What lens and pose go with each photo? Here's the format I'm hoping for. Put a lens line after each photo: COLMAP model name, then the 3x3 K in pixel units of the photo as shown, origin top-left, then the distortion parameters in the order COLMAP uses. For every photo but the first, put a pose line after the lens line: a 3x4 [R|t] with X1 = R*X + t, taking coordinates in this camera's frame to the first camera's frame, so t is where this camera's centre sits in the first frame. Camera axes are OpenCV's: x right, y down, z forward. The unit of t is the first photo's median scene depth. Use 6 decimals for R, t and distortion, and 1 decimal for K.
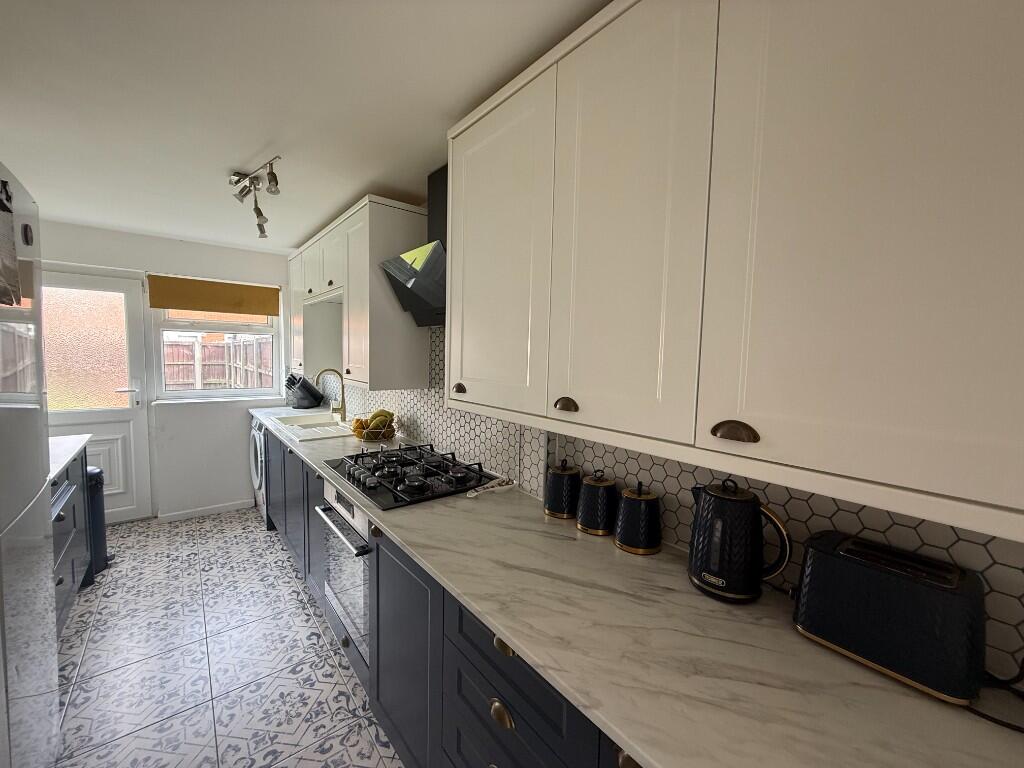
lens RADIAL K [[408.4, 0, 509.1], [0, 408.4, 384.2], [0, 0, 1]] dist [-0.000688, -0.000104]
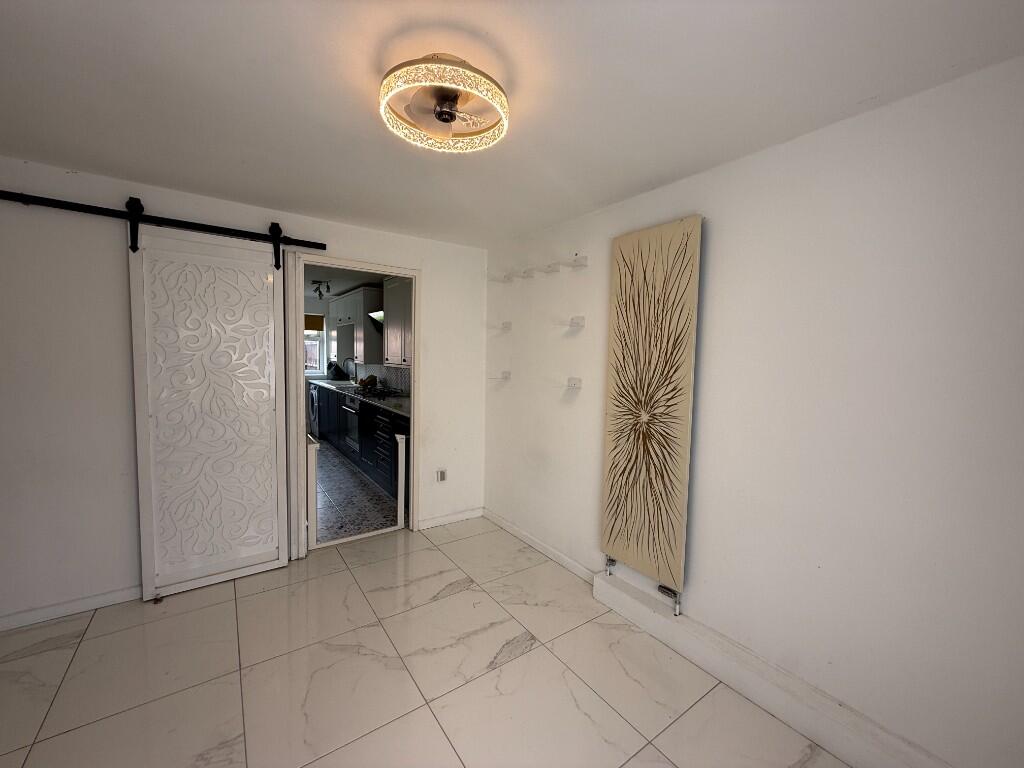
lens RADIAL K [[408.4, 0, 509.1], [0, 408.4, 384.2], [0, 0, 1]] dist [-0.000688, -0.000104]
pose [[0.998389, -0.001920, -0.056708, 0.426144], [0.001895, 0.999998, -0.000480, 0.087856], [0.056709, 0.000372, 0.998391, -0.893320]]
